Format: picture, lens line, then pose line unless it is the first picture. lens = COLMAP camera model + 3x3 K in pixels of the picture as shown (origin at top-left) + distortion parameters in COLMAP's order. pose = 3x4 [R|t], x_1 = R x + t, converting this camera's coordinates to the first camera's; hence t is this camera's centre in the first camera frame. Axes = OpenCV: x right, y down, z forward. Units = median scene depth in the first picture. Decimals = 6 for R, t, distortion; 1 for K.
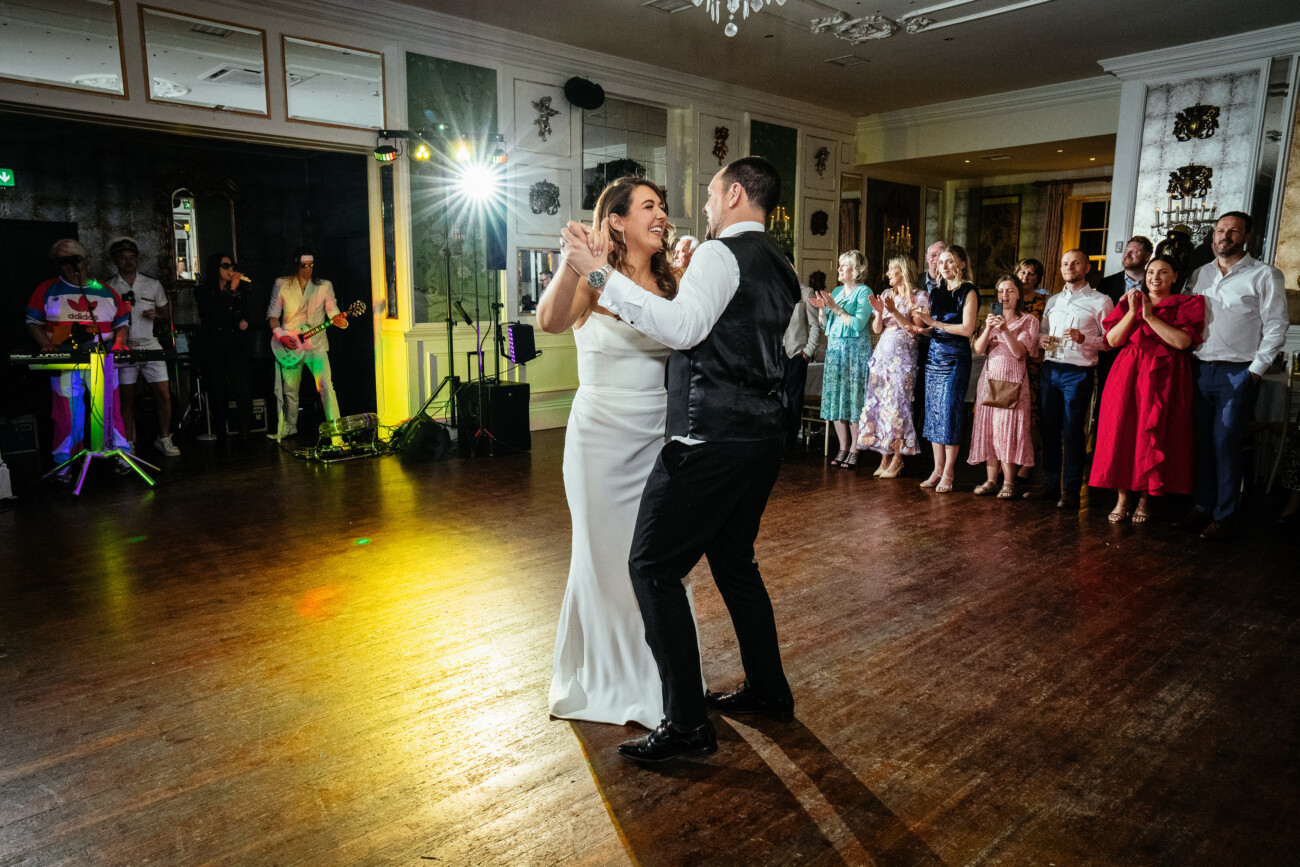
lens RADIAL K [[867.2, 0, 644.7], [0, 867.2, 435.2], [0, 0, 1]] dist [-0.045497, 0.058009]
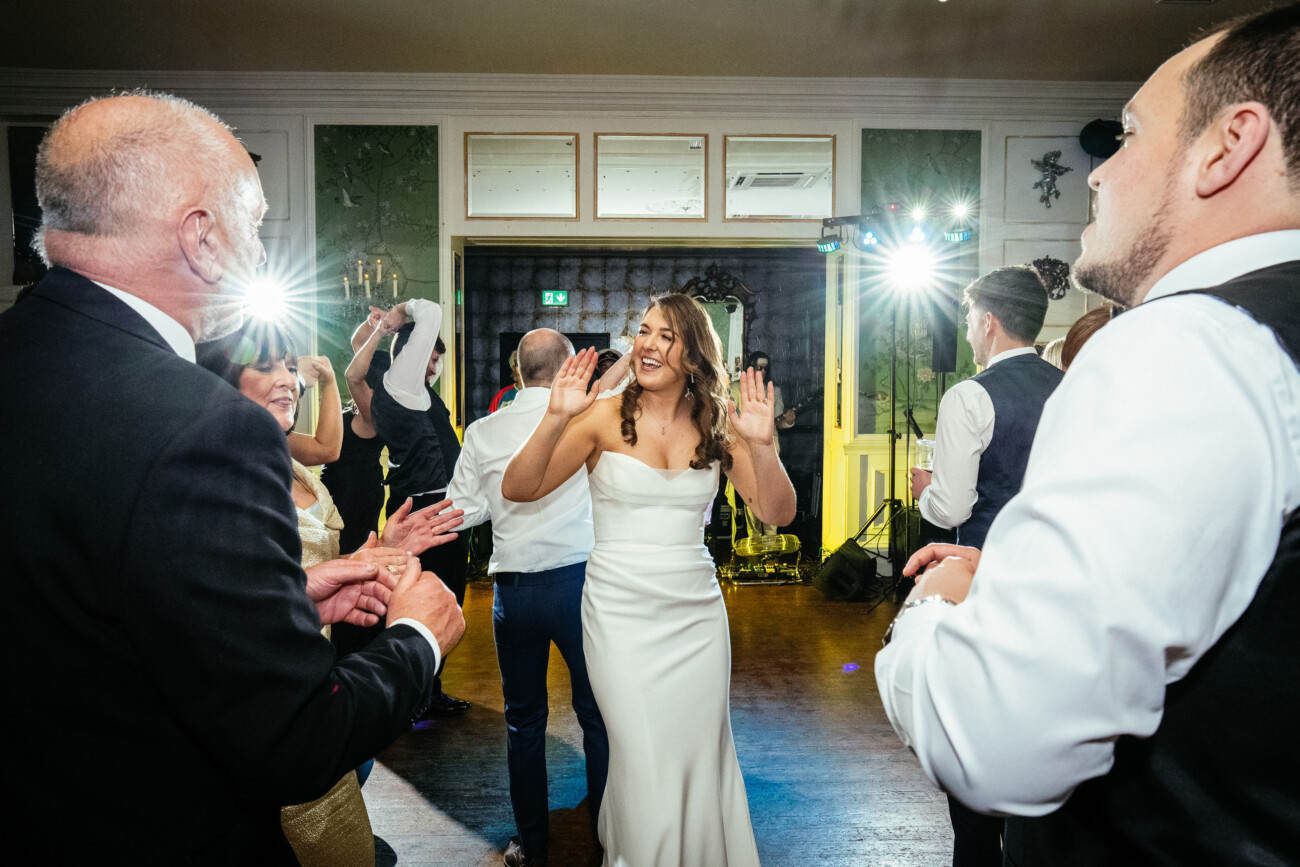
lens RADIAL K [[895.2, 0, 650.0], [0, 895.2, 433.5], [0, 0, 1]] dist [-0.015299, -0.000368]
pose [[0.757258, 0.031880, -0.652337, 0.168126], [-0.103870, 0.991974, -0.072098, -0.047426], [0.644804, 0.122355, 0.754492, 0.209252]]
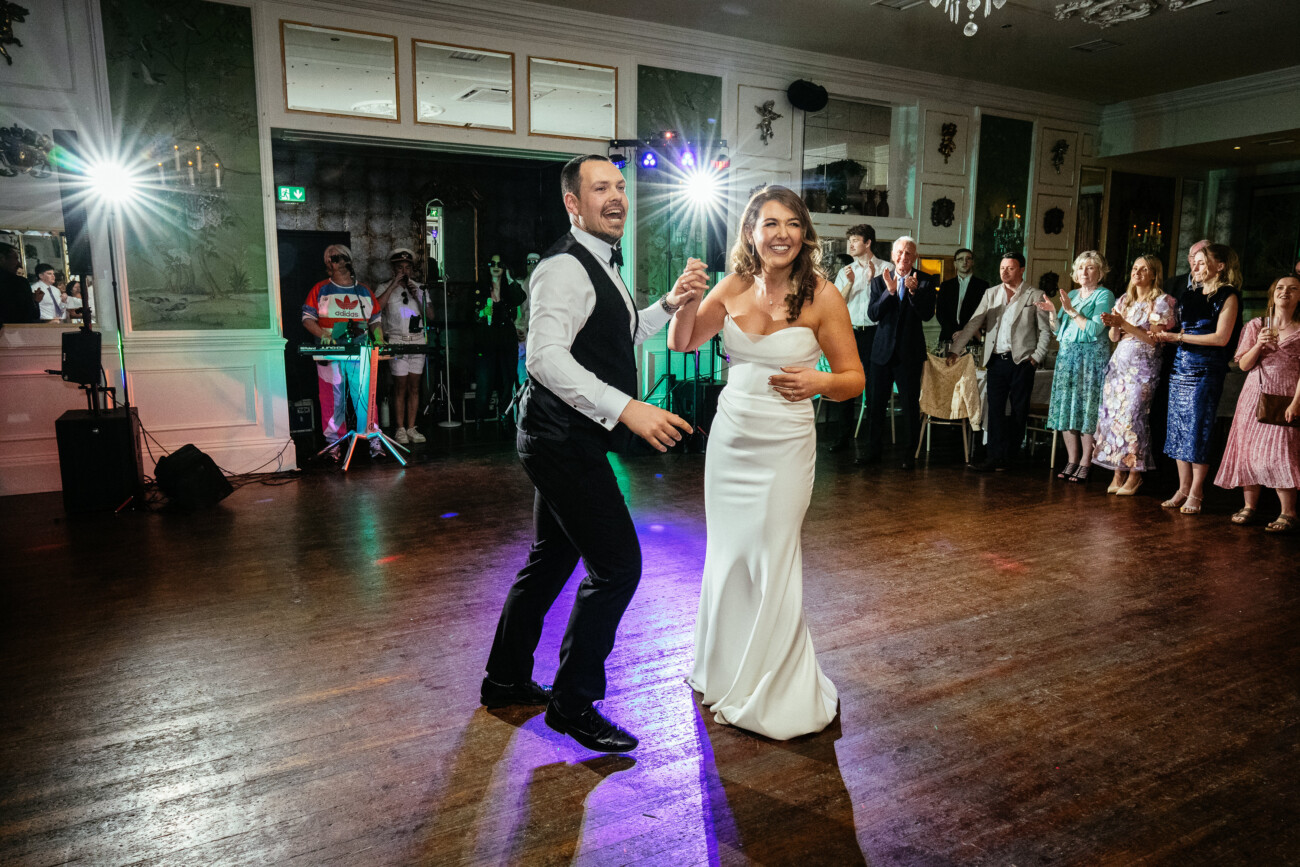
lens RADIAL K [[867.2, 0, 644.7], [0, 867.2, 435.2], [0, 0, 1]] dist [-0.045497, 0.058009]
pose [[0.972119, 0.039615, -0.231118, -0.008091], [-0.039771, 0.999201, 0.003986, 0.002174], [0.231092, 0.005317, 0.972917, -0.020284]]
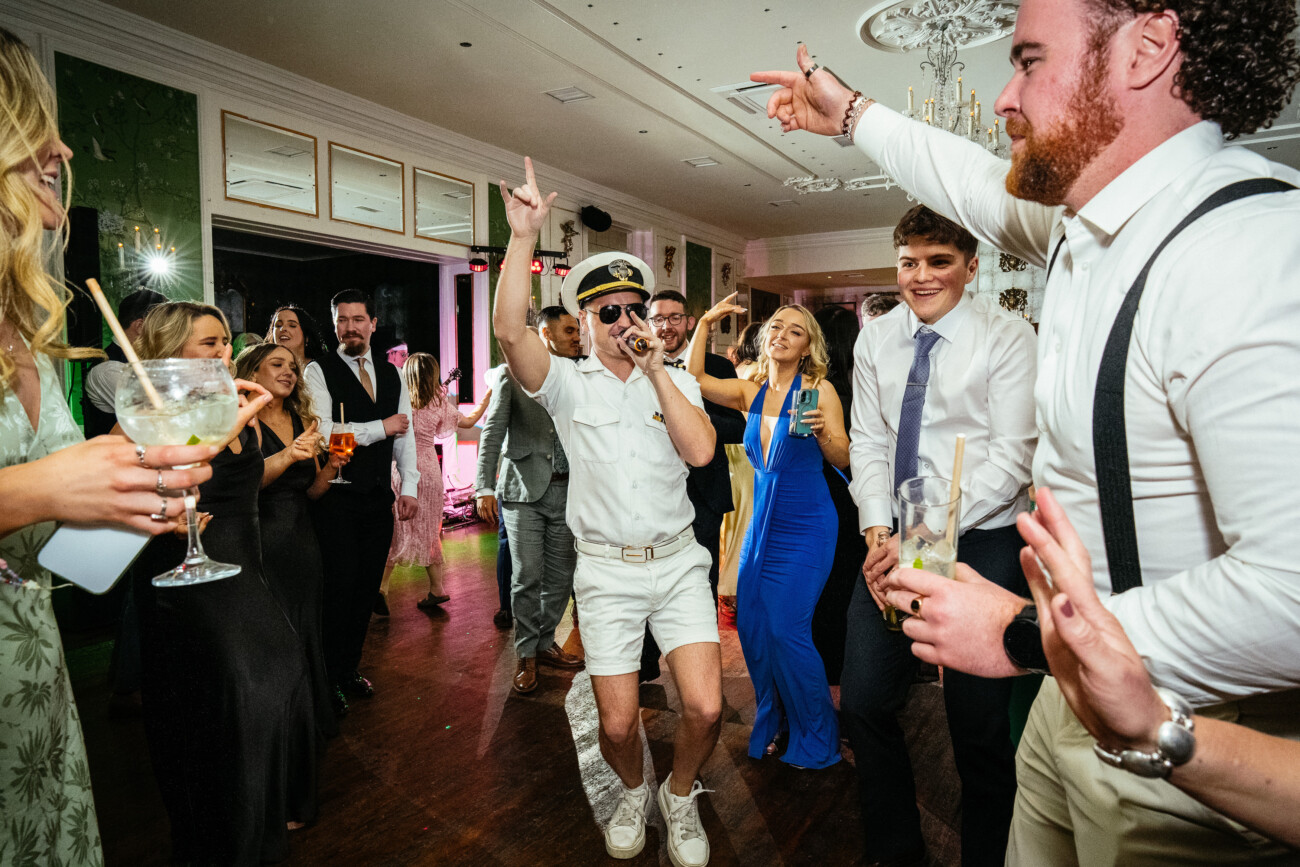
lens RADIAL K [[877.8, 0, 646.5], [0, 877.8, 437.1], [0, 0, 1]] dist [-0.049965, 0.061328]
pose [[0.949691, -0.030440, 0.311705, -0.464943], [0.063184, 0.993423, -0.095490, 0.036570], [-0.306748, 0.110381, 0.945368, -0.180042]]
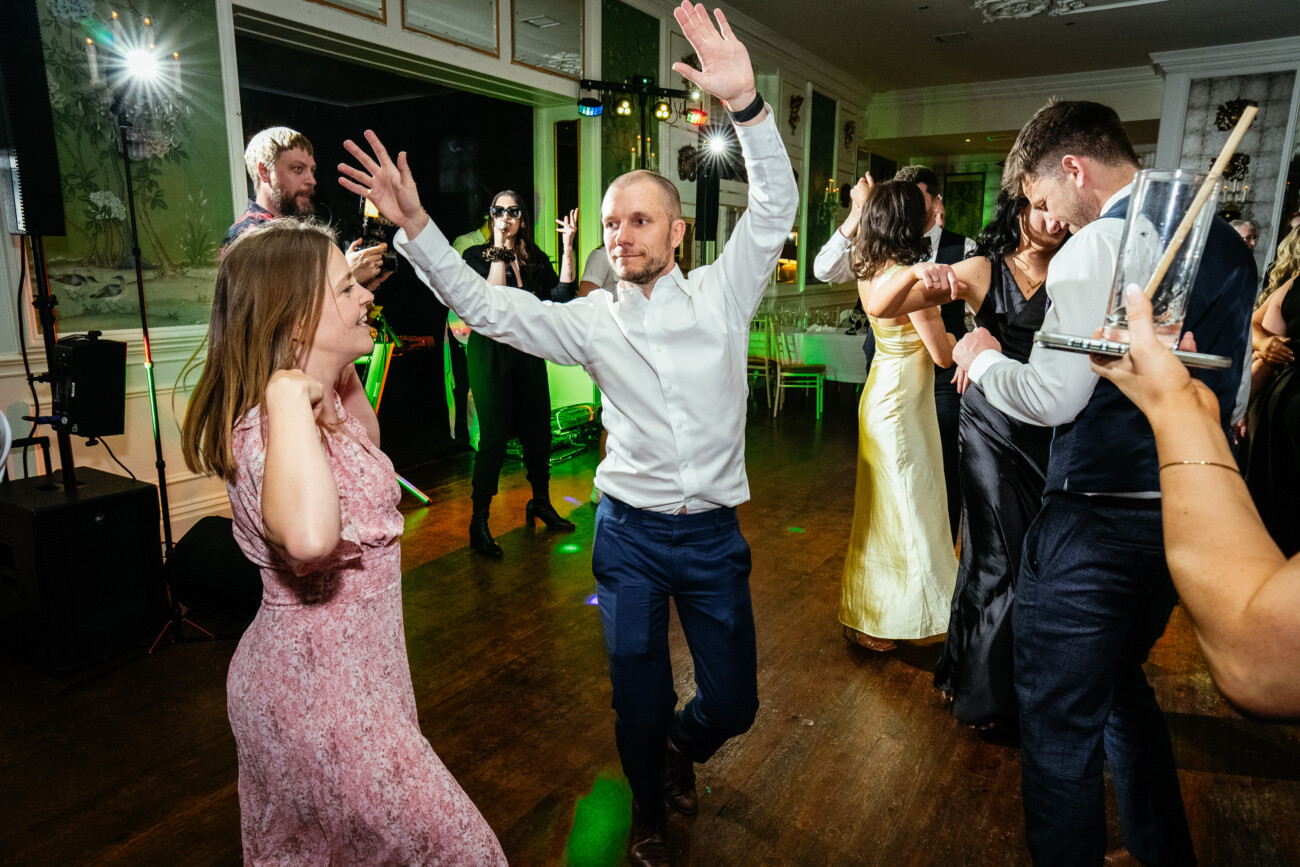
lens RADIAL K [[867.2, 0, 644.7], [0, 867.2, 435.2], [0, 0, 1]] dist [-0.045497, 0.058009]
pose [[0.959617, -0.054841, 0.275914, -0.511541], [0.045382, 0.998146, 0.040558, -0.024846], [-0.277626, -0.026399, 0.960326, 0.127564]]
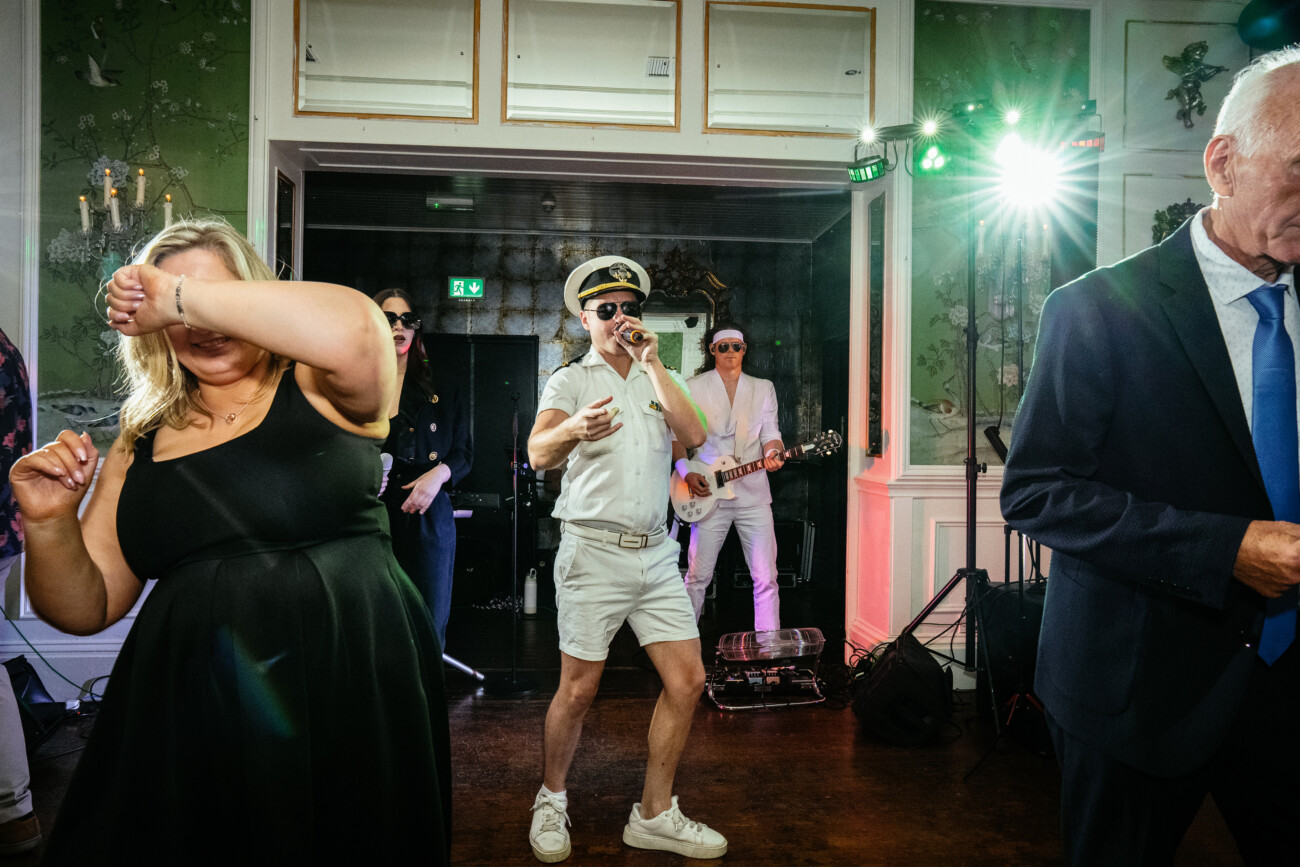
lens RADIAL K [[867.2, 0, 644.7], [0, 867.2, 435.2], [0, 0, 1]] dist [-0.045497, 0.058009]
pose [[0.791570, 0.008600, -0.611018, -0.066477], [-0.108889, 0.985884, -0.127188, -0.063702], [0.601299, 0.167211, 0.781333, 0.494547]]
